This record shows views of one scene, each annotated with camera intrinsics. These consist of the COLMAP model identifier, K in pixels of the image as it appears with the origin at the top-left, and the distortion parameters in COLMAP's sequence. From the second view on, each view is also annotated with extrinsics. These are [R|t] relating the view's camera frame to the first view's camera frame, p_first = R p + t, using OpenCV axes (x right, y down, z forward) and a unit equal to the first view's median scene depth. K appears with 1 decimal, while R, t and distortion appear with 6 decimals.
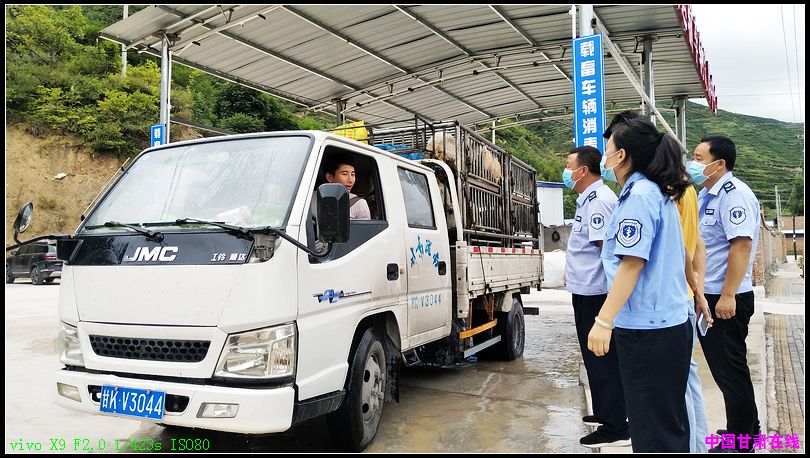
lens RADIAL K [[623.8, 0, 403.7], [0, 623.8, 235.0], [0, 0, 1]] dist [0.074516, -0.073877]
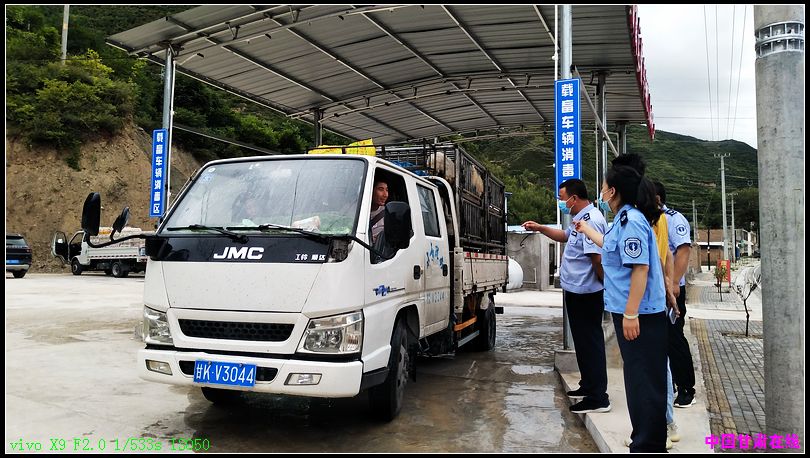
lens RADIAL K [[623.8, 0, 407.3], [0, 623.8, 234.2], [0, 0, 1]] dist [0.074516, -0.073877]
pose [[0.993750, 0.029098, 0.107766, -0.129462], [-0.028599, 0.999572, -0.006177, -0.005137], [-0.107900, 0.003056, 0.994157, -0.151618]]
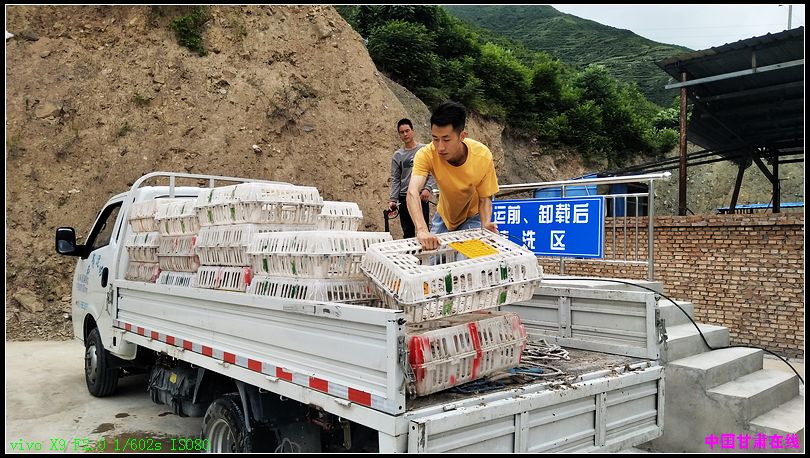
lens RADIAL K [[623.8, 0, 404.1], [0, 623.8, 230.1], [0, 0, 1]] dist [0.074516, -0.073877]
pose [[0.980624, 0.024241, -0.194393, -1.087224], [-0.021948, 0.999662, 0.013943, 0.033144], [0.194665, -0.009406, 0.980825, 2.998486]]
